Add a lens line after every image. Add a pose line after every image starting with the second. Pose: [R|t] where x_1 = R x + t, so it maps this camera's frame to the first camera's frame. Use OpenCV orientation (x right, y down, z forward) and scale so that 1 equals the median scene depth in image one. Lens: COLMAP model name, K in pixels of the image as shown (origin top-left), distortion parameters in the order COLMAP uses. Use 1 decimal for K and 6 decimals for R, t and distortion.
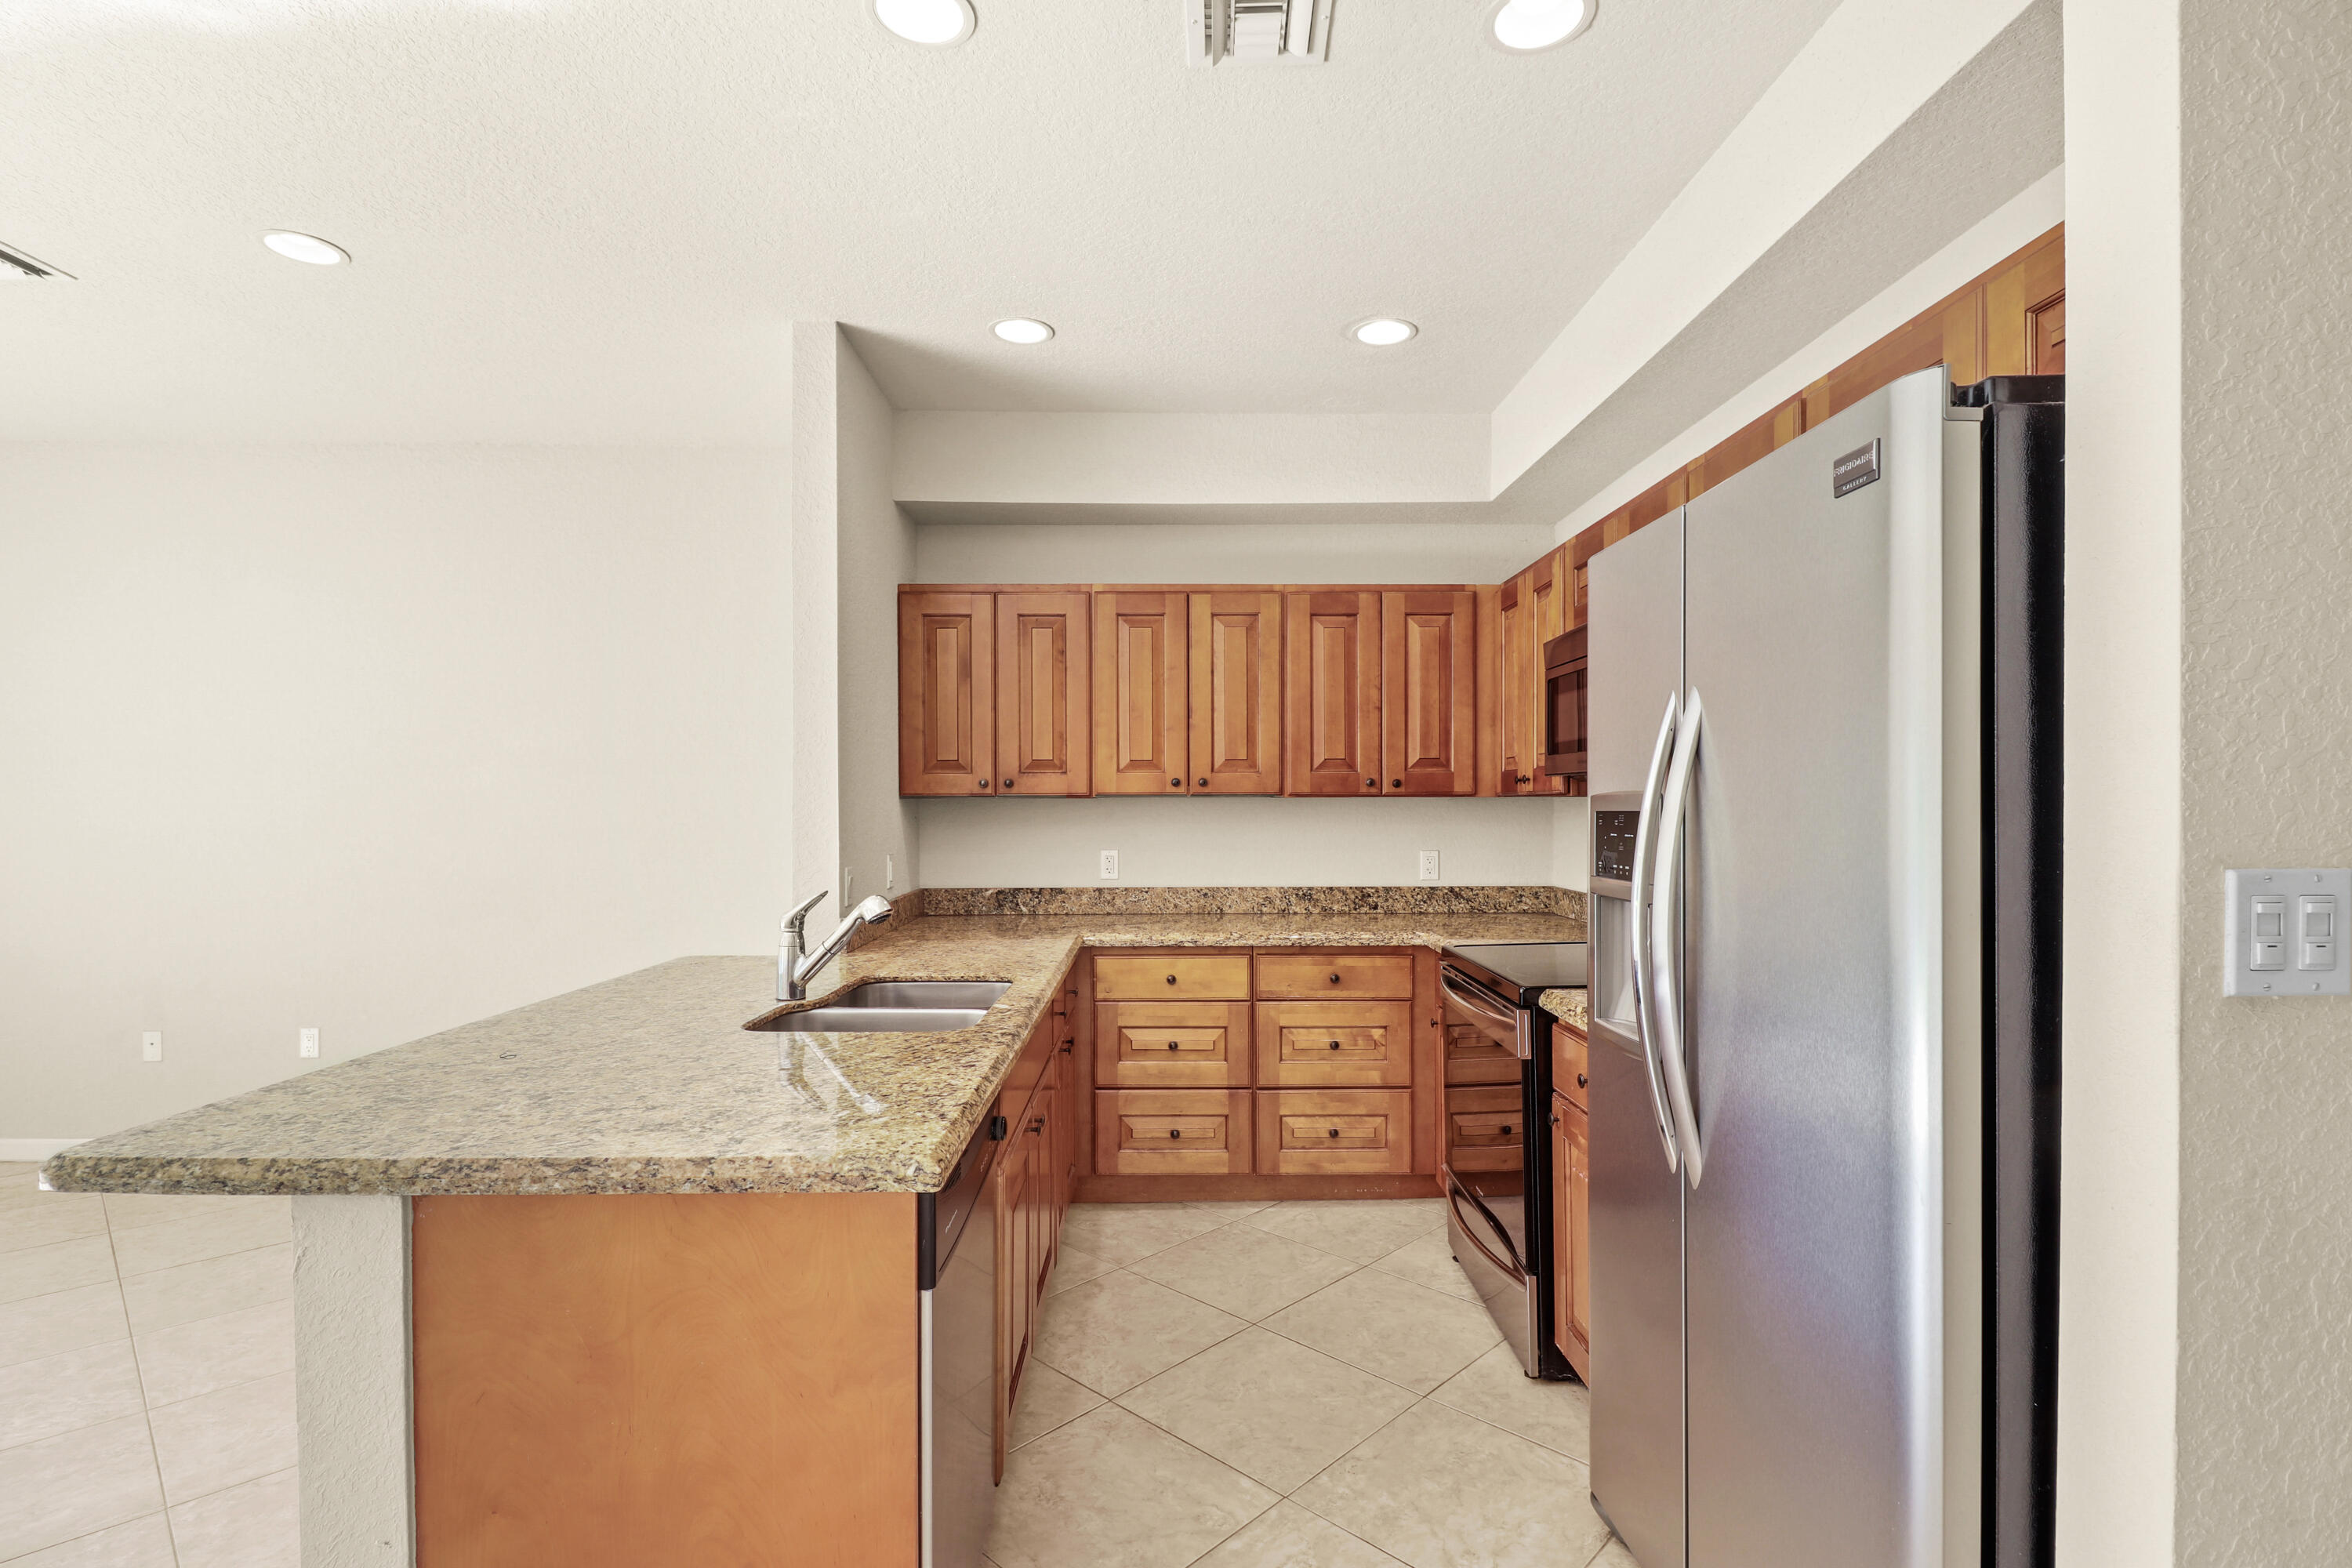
lens RADIAL K [[1114.9, 0, 1182.0], [0, 1114.9, 808.9], [0, 0, 1]] dist [0.009034, -0.016108]
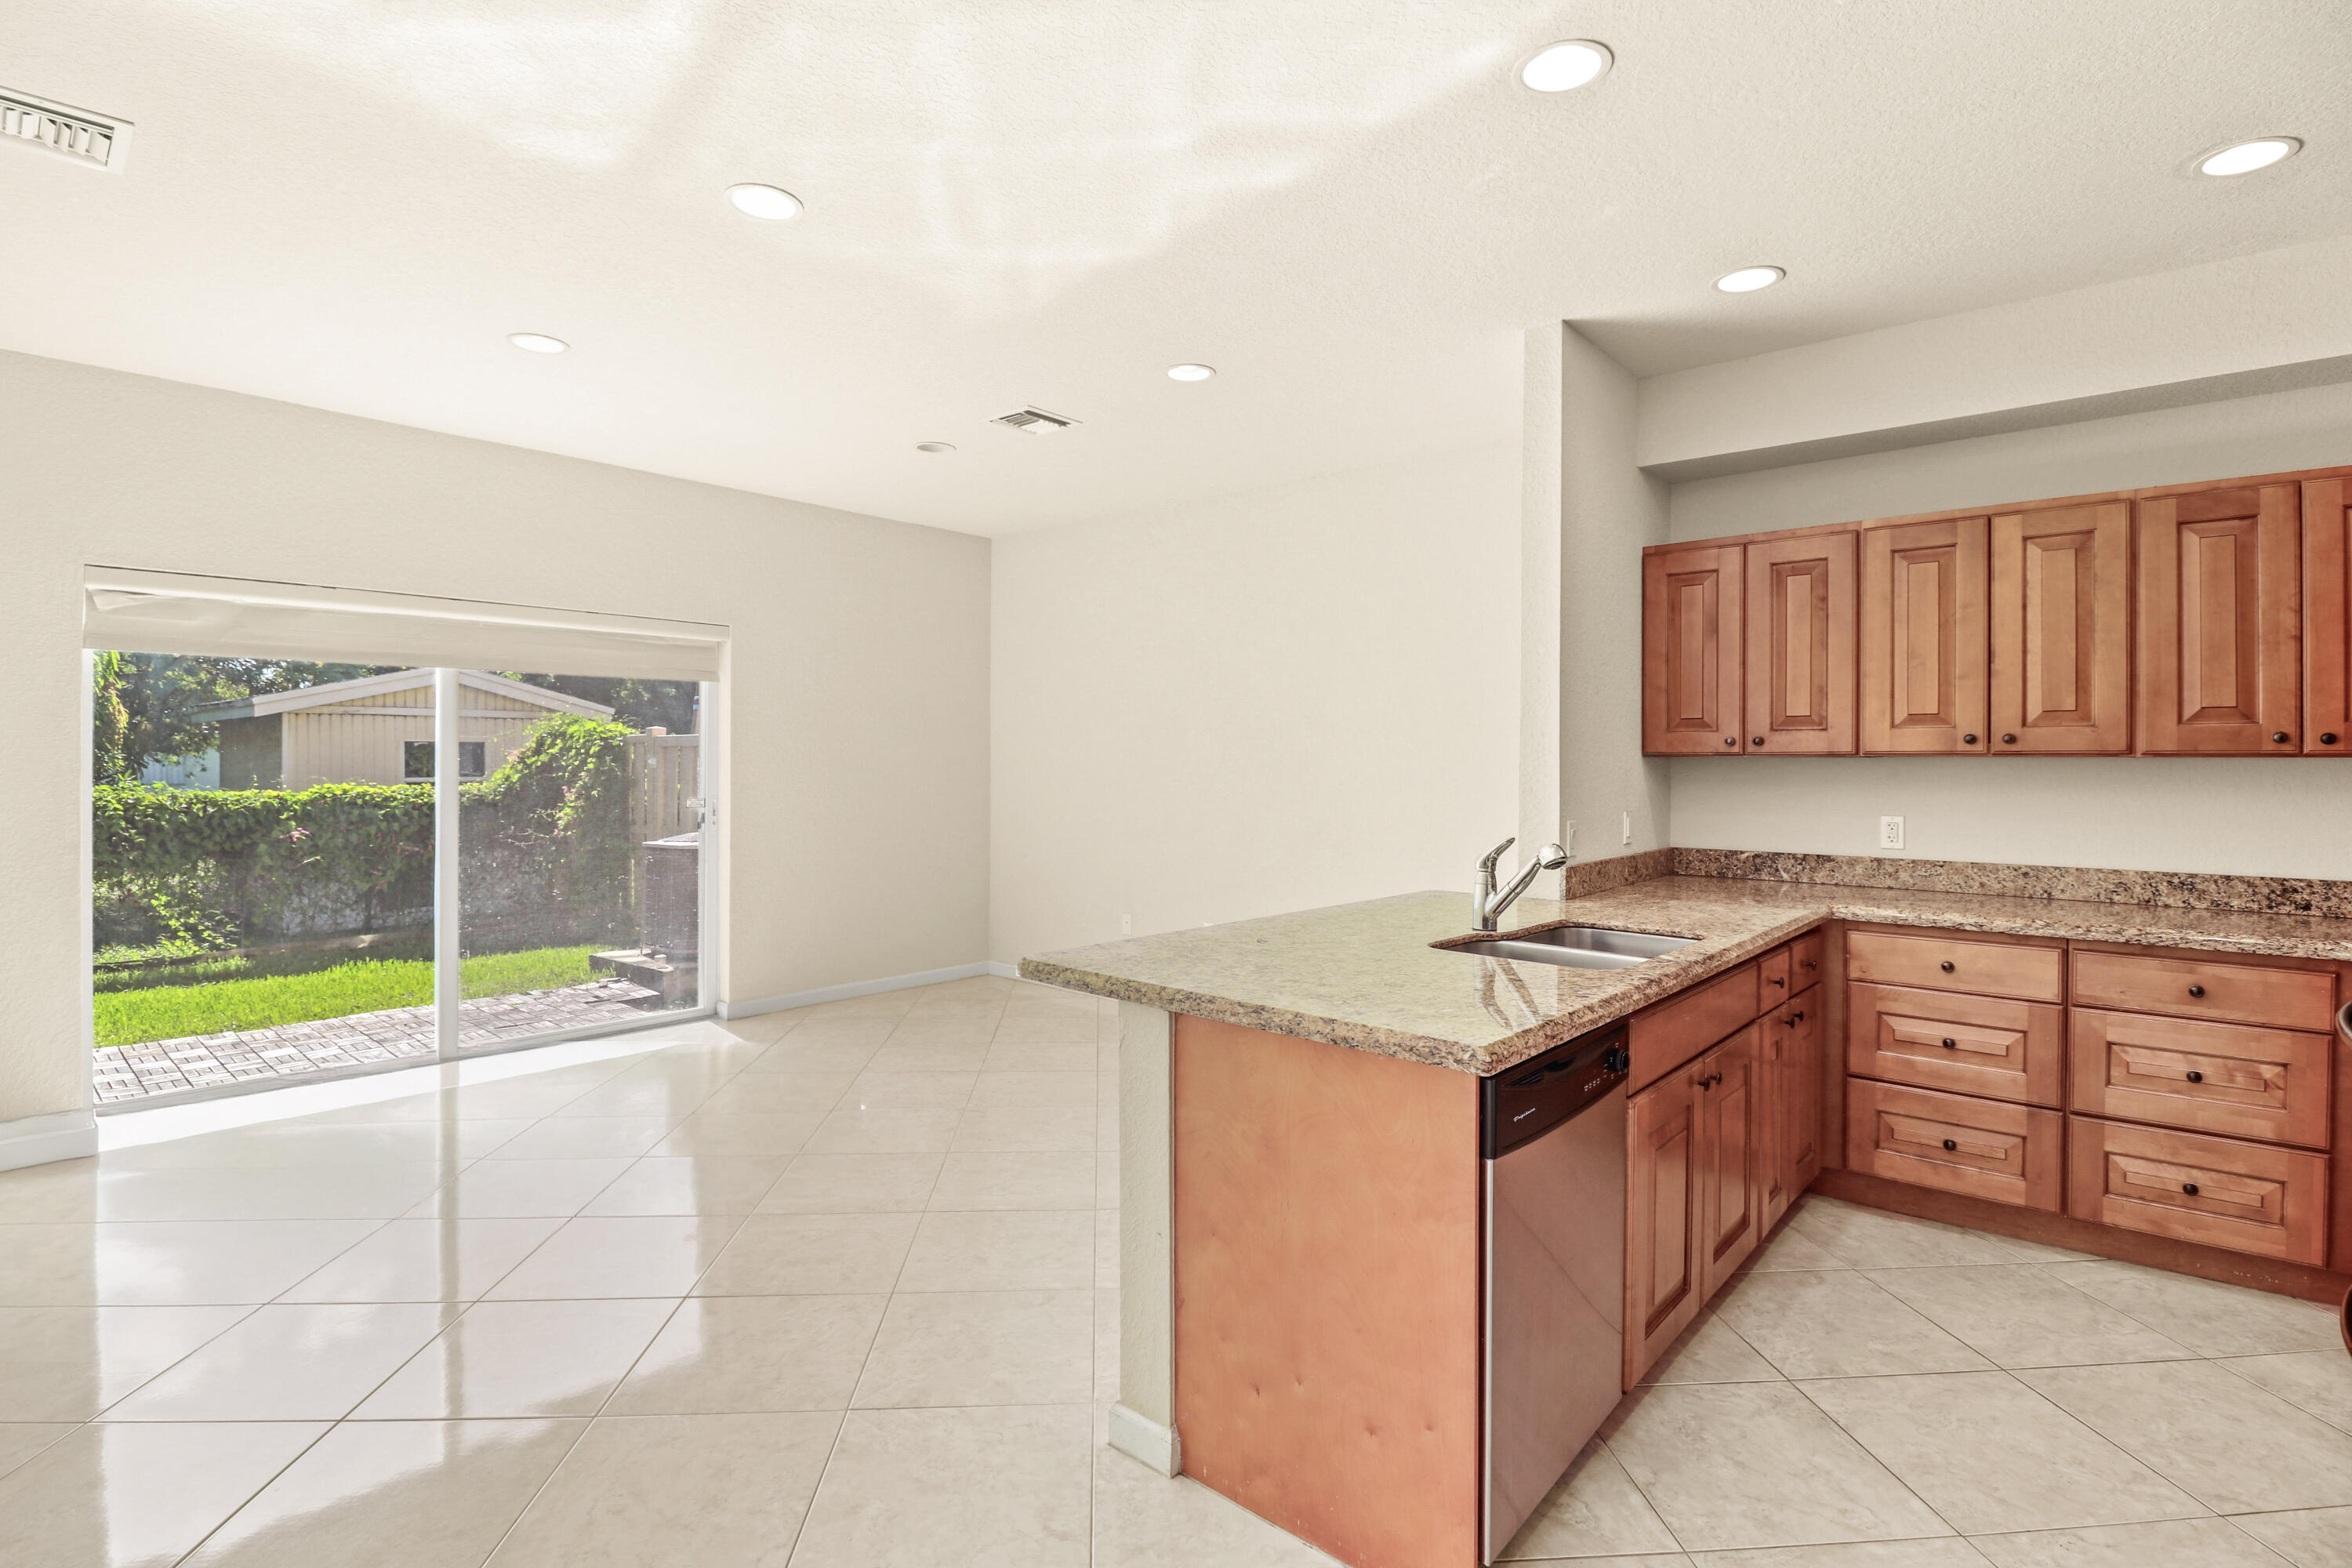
lens RADIAL K [[1114.9, 0, 1168.2], [0, 1114.9, 759.4], [0, 0, 1]] dist [0.009034, -0.016108]
pose [[0.738104, 0.006126, -0.674659, 0.123560], [-0.010369, 0.999944, -0.002264, -0.000089], [0.674607, 0.008667, 0.738126, -0.052975]]
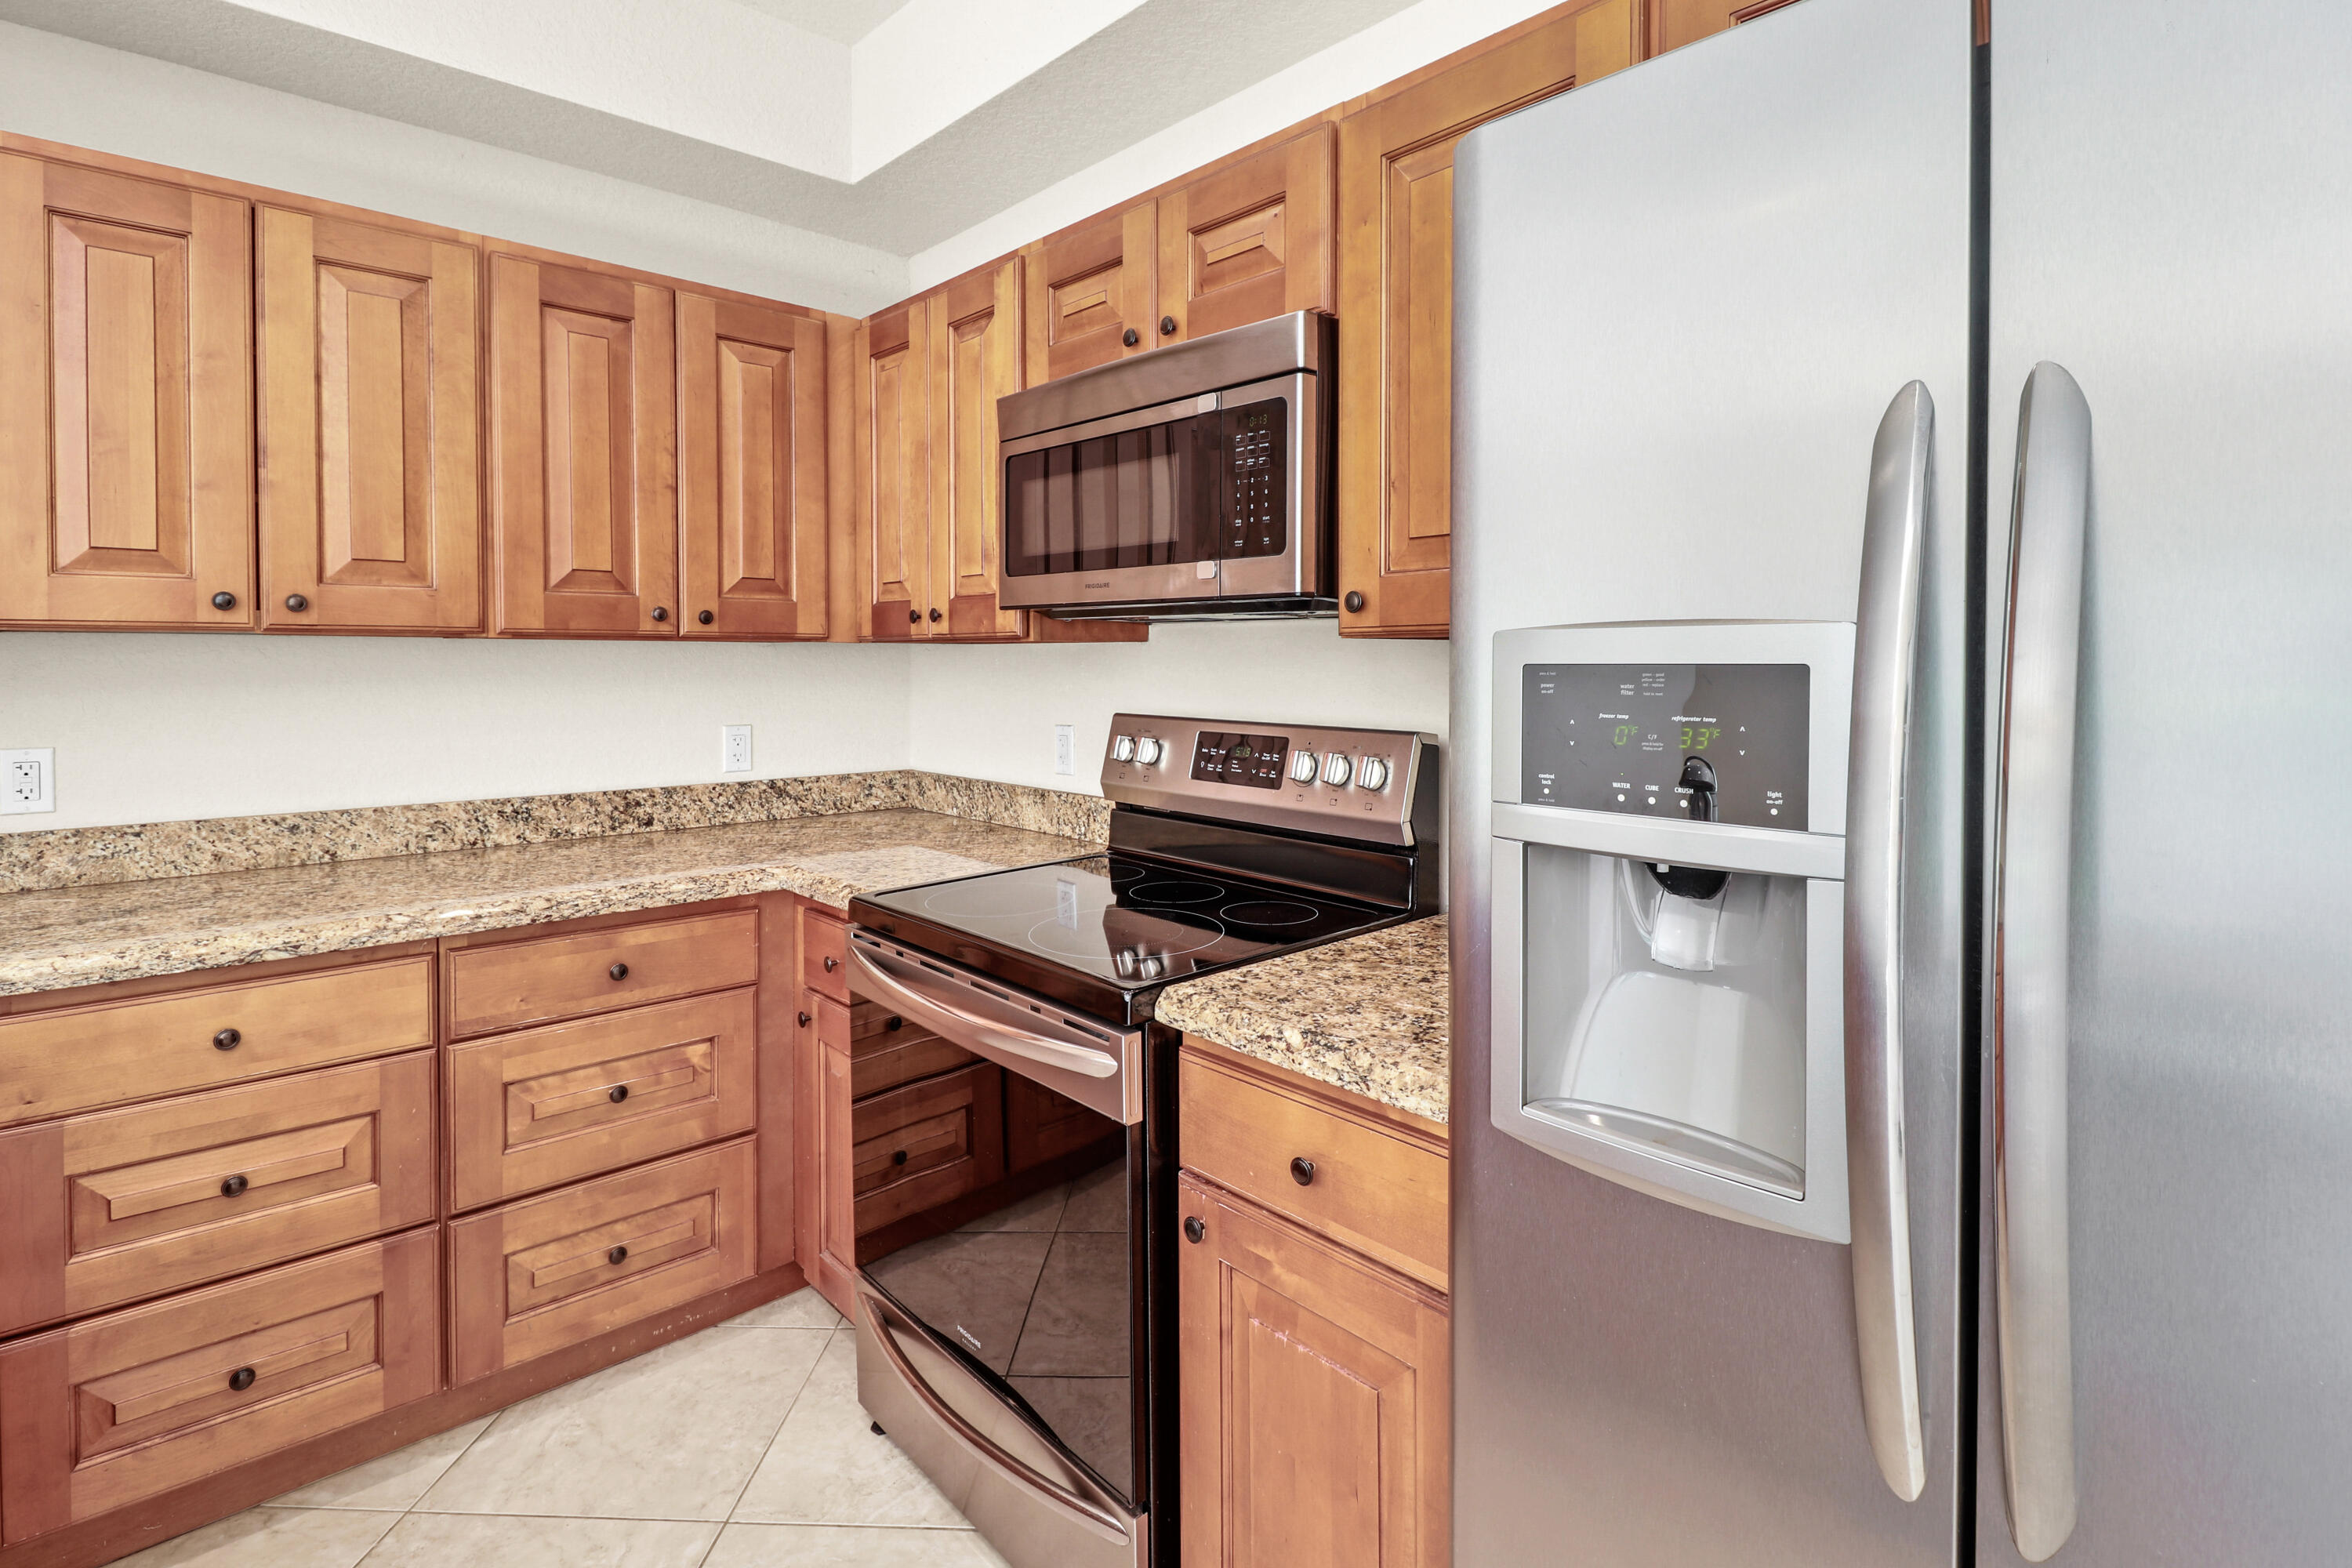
lens RADIAL K [[1114.9, 0, 1184.4], [0, 1114.9, 683.8], [0, 0, 1]] dist [0.009034, -0.016108]
pose [[0.740774, -0.009610, 0.671686, -0.021377], [-0.002547, 0.999850, 0.017114, 0.001845], [-0.671750, -0.014388, 0.740638, 0.399549]]
